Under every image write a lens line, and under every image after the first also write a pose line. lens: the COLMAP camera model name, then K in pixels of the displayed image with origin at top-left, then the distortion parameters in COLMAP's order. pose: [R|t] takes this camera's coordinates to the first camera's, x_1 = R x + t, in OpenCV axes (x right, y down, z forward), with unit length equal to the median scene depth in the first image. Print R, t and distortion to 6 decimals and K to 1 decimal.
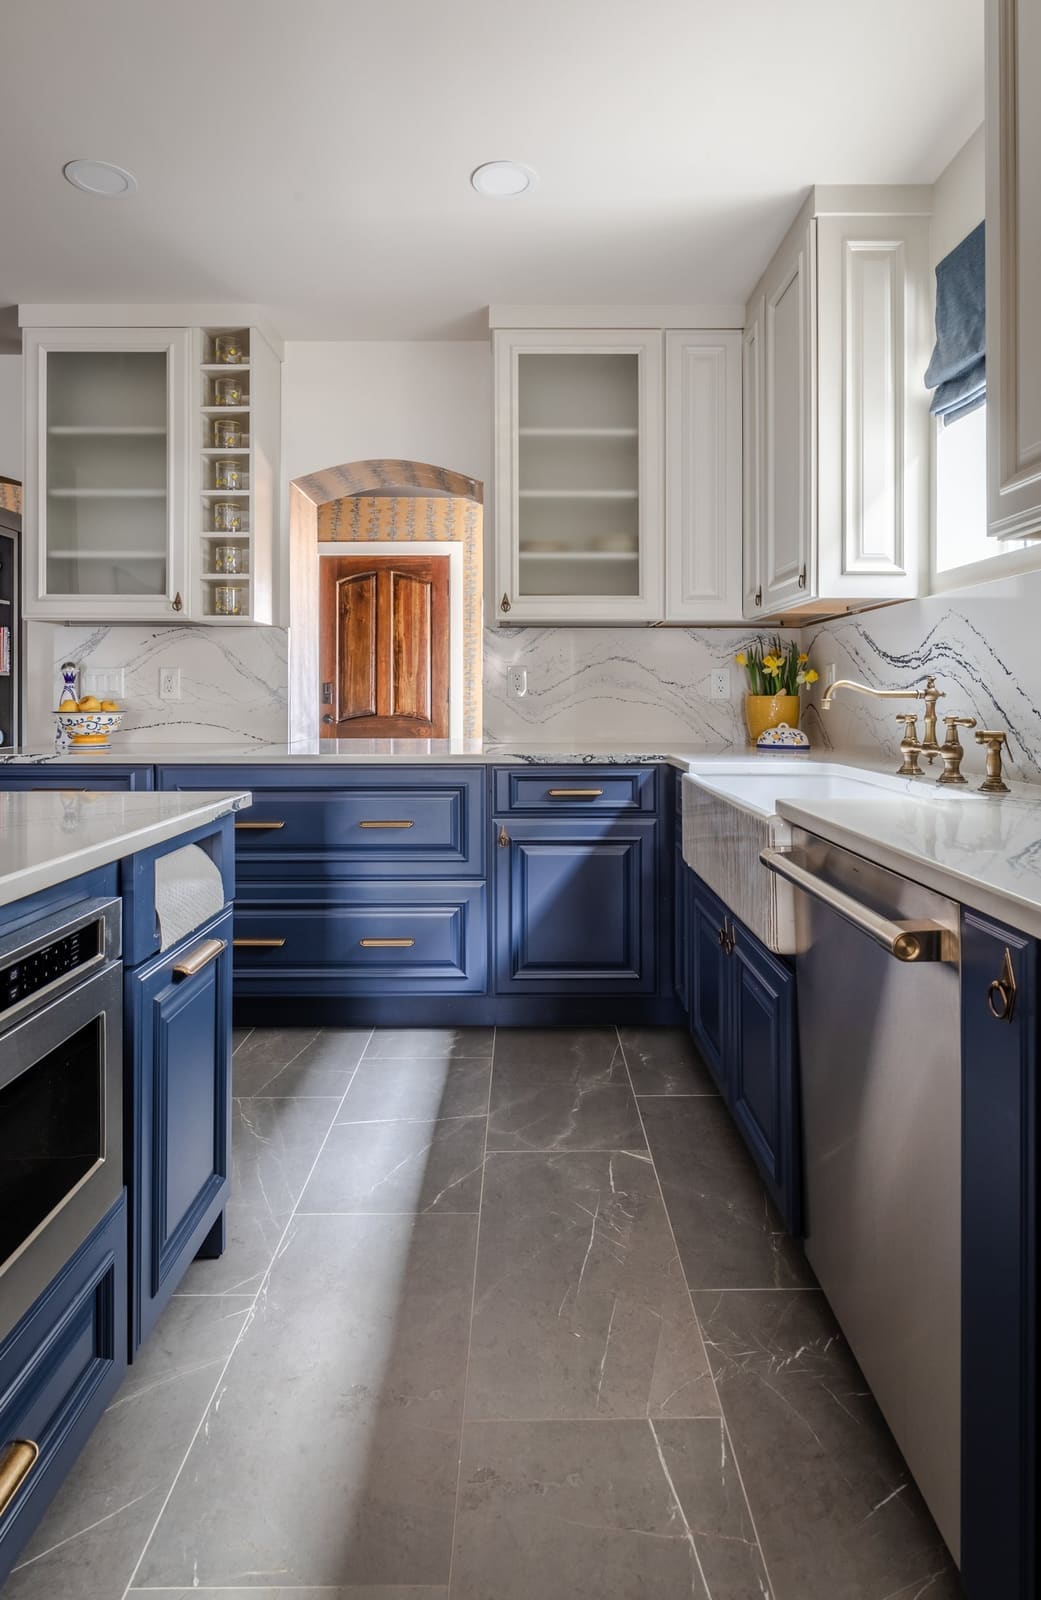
lens RADIAL K [[929.1, 0, 511.6], [0, 929.1, 683.6], [0, 0, 1]] dist [0.004874, -0.003910]
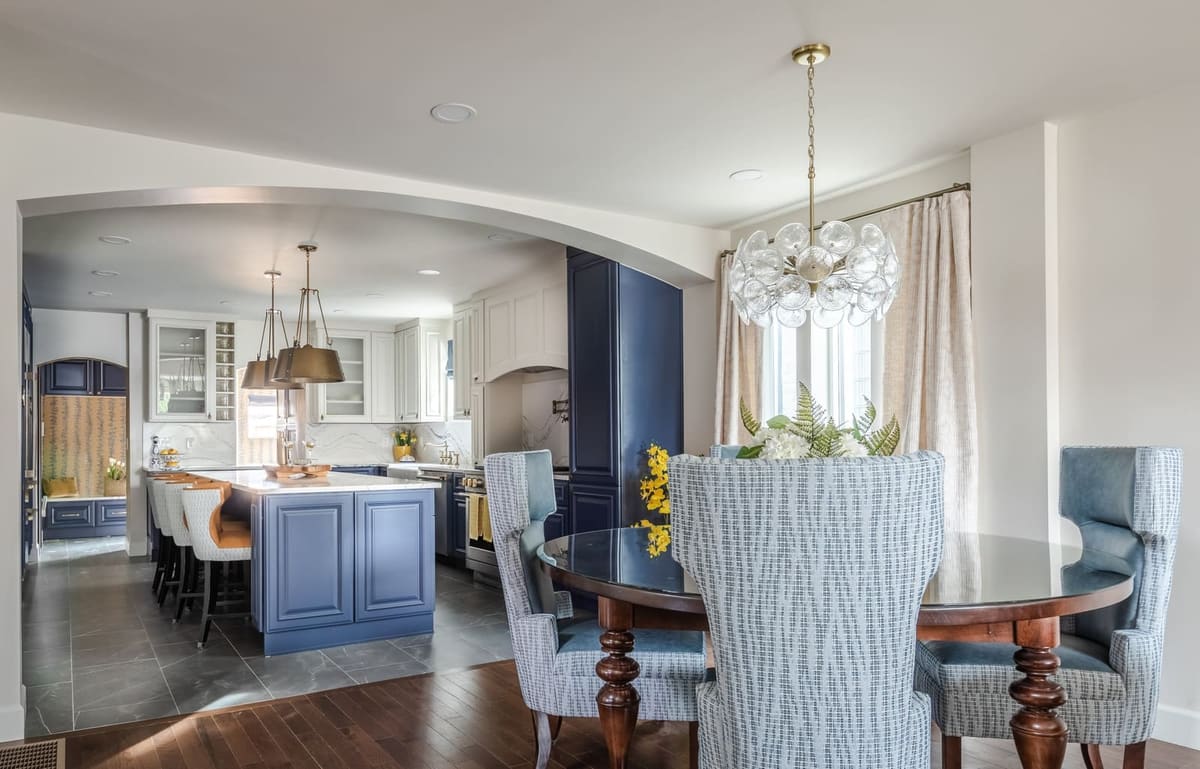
lens RADIAL K [[784.8, 0, 514.3], [0, 784.8, 437.0], [0, 0, 1]] dist [0.018281, -0.001344]
pose [[0.883207, -0.004909, 0.468957, -0.669319], [0.001076, 0.999964, 0.008441, -0.041560], [-0.468982, -0.006951, 0.883180, -1.614665]]
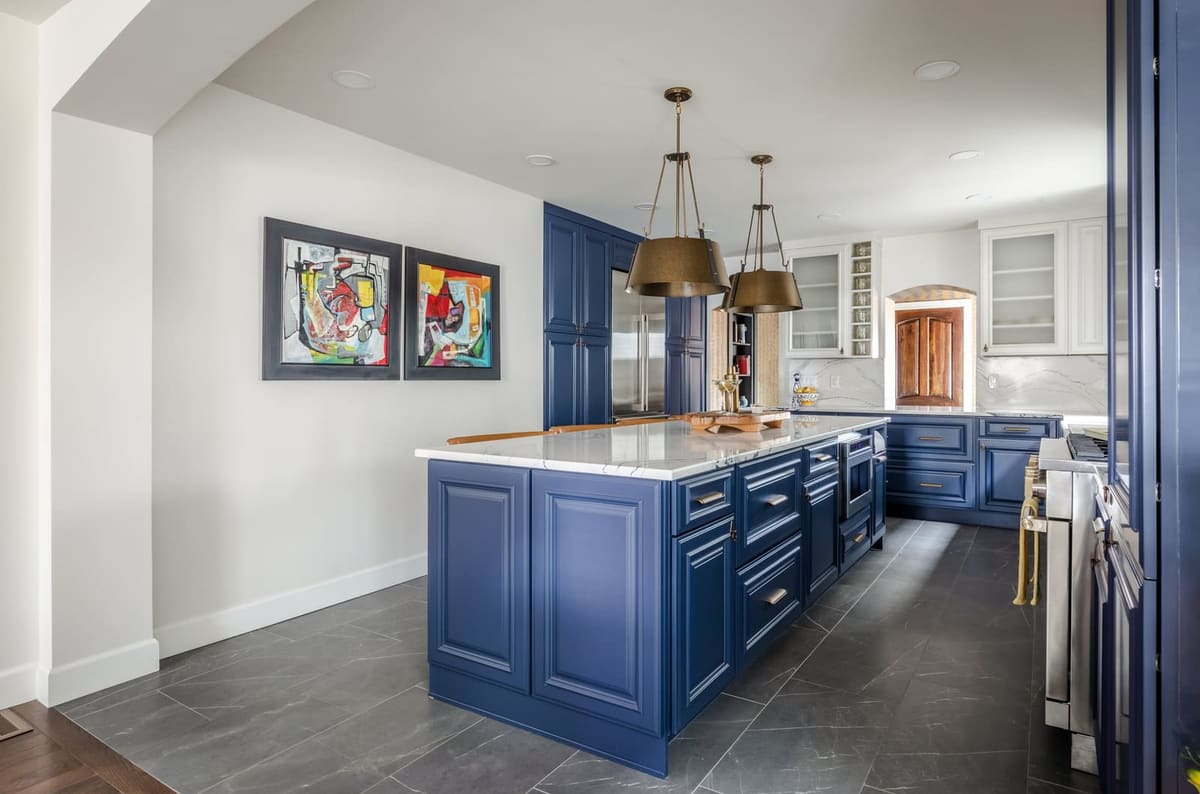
lens RADIAL K [[648.5, 0, 636.6], [0, 648.5, 380.8], [0, 0, 1]] dist [0.002241, -0.000697]
pose [[0.856643, 0.001805, -0.515907, 0.083111], [0.005843, 0.999896, 0.013200, -0.030932], [0.515877, -0.014322, 0.856543, -0.841046]]
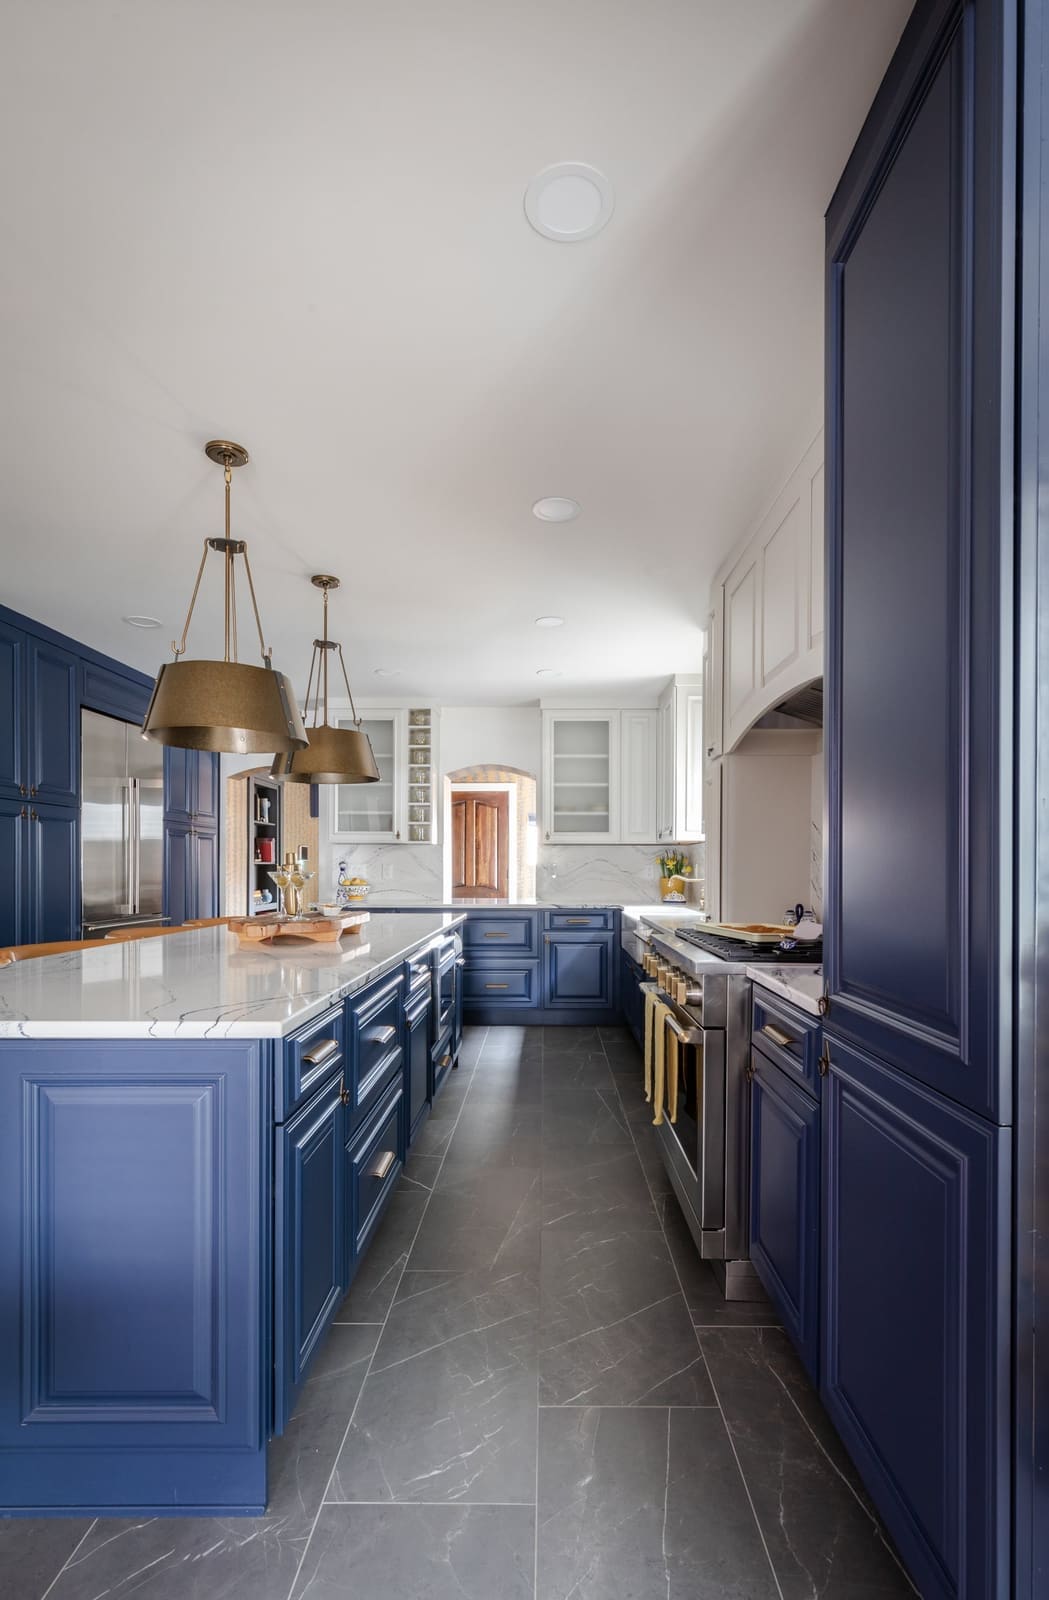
lens RADIAL K [[746.1, 0, 531.5], [0, 746.1, 874.9], [0, 0, 1]] dist [0.008594, -0.000888]
pose [[0.999973, 0.001518, -0.007183, -0.031594], [-0.001355, 0.999744, 0.022595, -0.033861], [0.007216, -0.022585, 0.999719, -0.754599]]
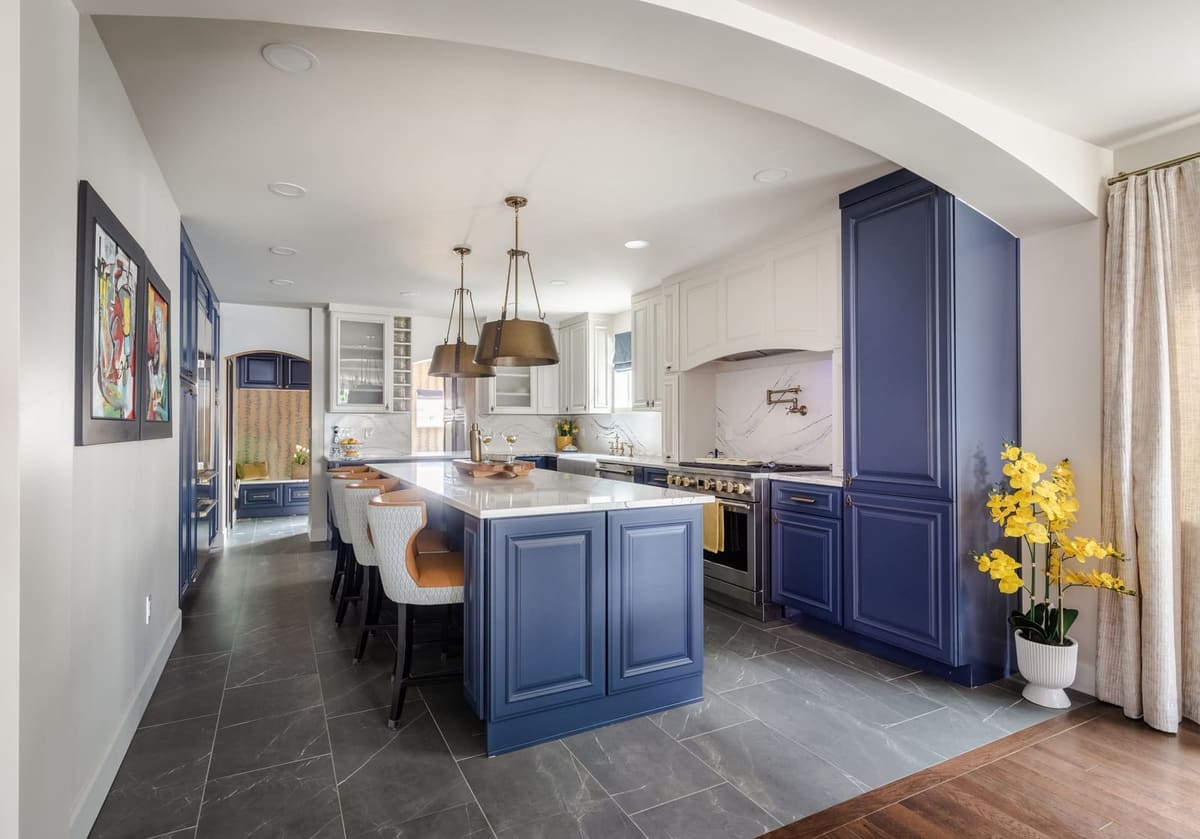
lens RADIAL K [[583.5, 0, 576.3], [0, 583.5, 423.4], [0, 0, 1]] dist [0.014090, 0.000285]
pose [[0.901121, 0.001015, 0.433567, -0.624883], [-0.003334, 0.999984, 0.004589, -0.044982], [-0.433555, -0.005581, 0.901110, -0.964166]]
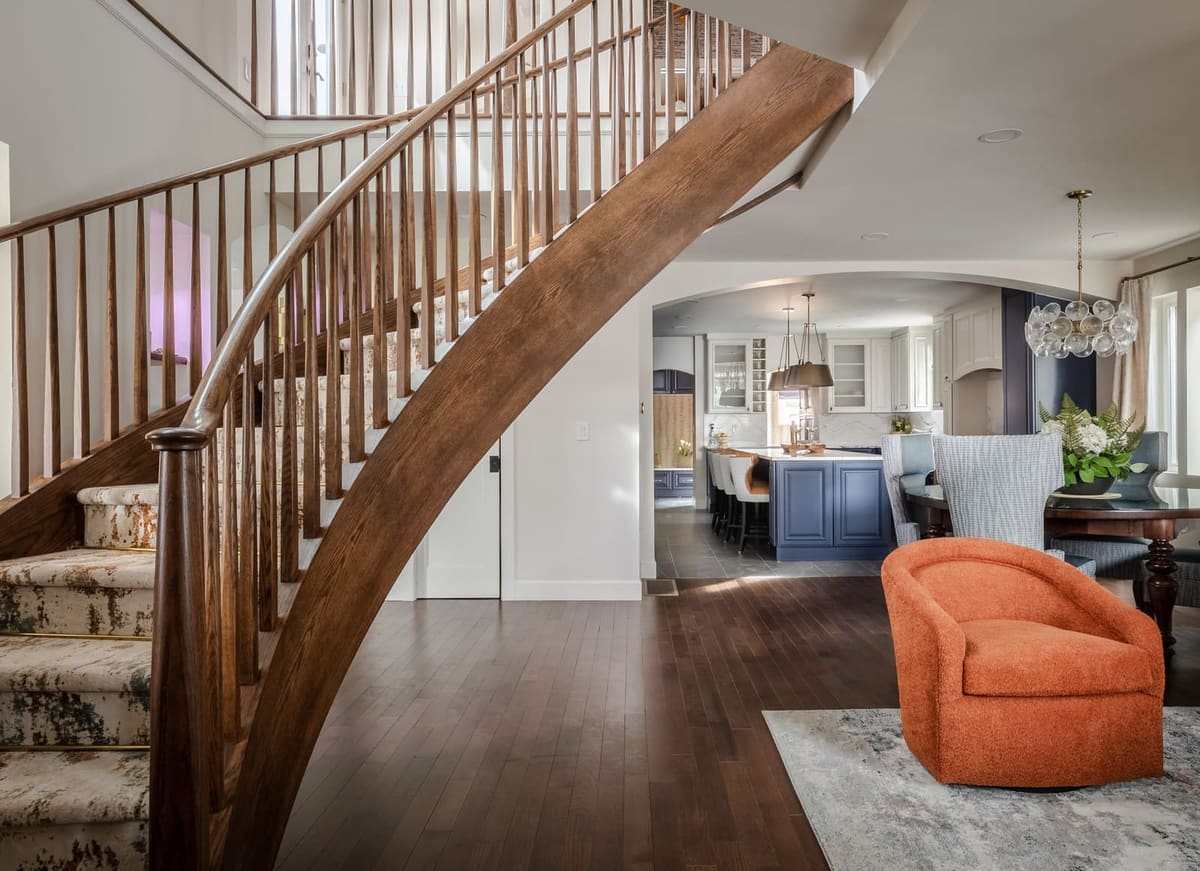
lens RADIAL K [[767.9, 0, 663.4], [0, 767.9, 430.2], [0, 0, 1]] dist [0.006519, 0.001353]
pose [[0.999975, -0.006732, 0.002051, -0.724485], [0.006699, 0.999853, 0.015797, -0.050627], [-0.002157, -0.015783, 0.999873, -2.254835]]
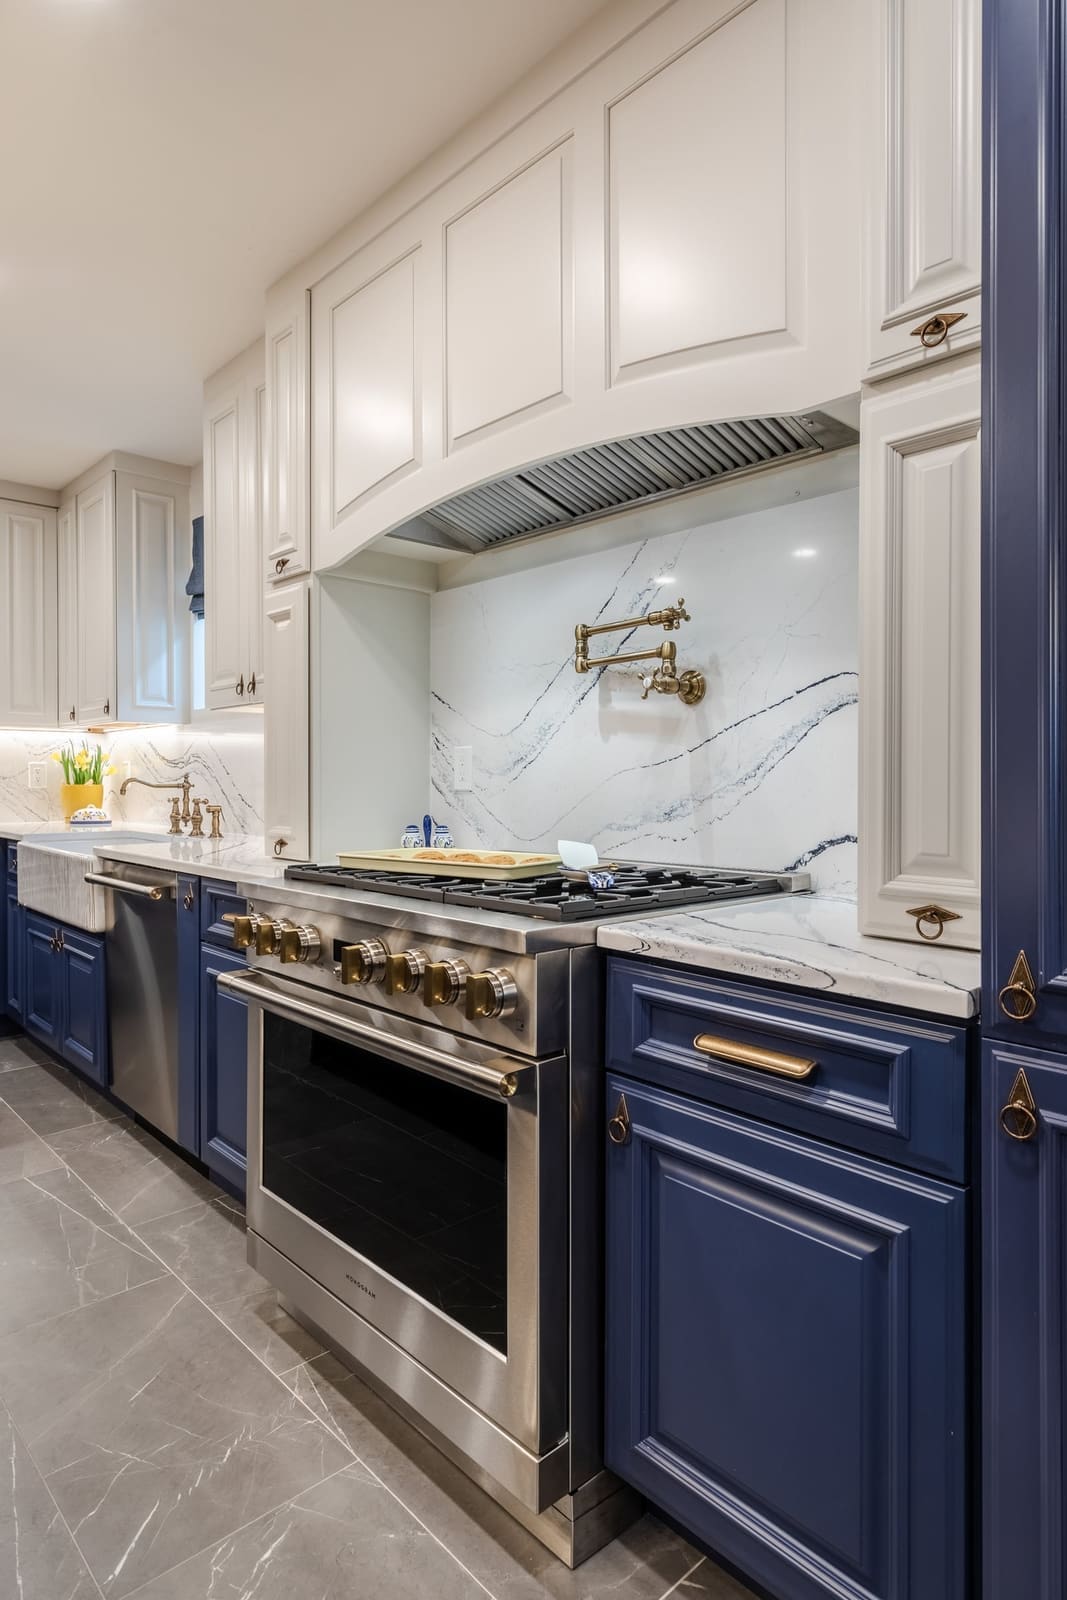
lens RADIAL K [[935.6, 0, 526.4], [0, 935.6, 784.7], [0, 0, 1]] dist [0.013256, 0.001243]
pose [[0.743338, -0.008378, 0.668863, -0.153847], [-0.006193, 0.999792, 0.019407, -0.018069], [-0.668887, -0.018568, 0.743132, -0.453238]]
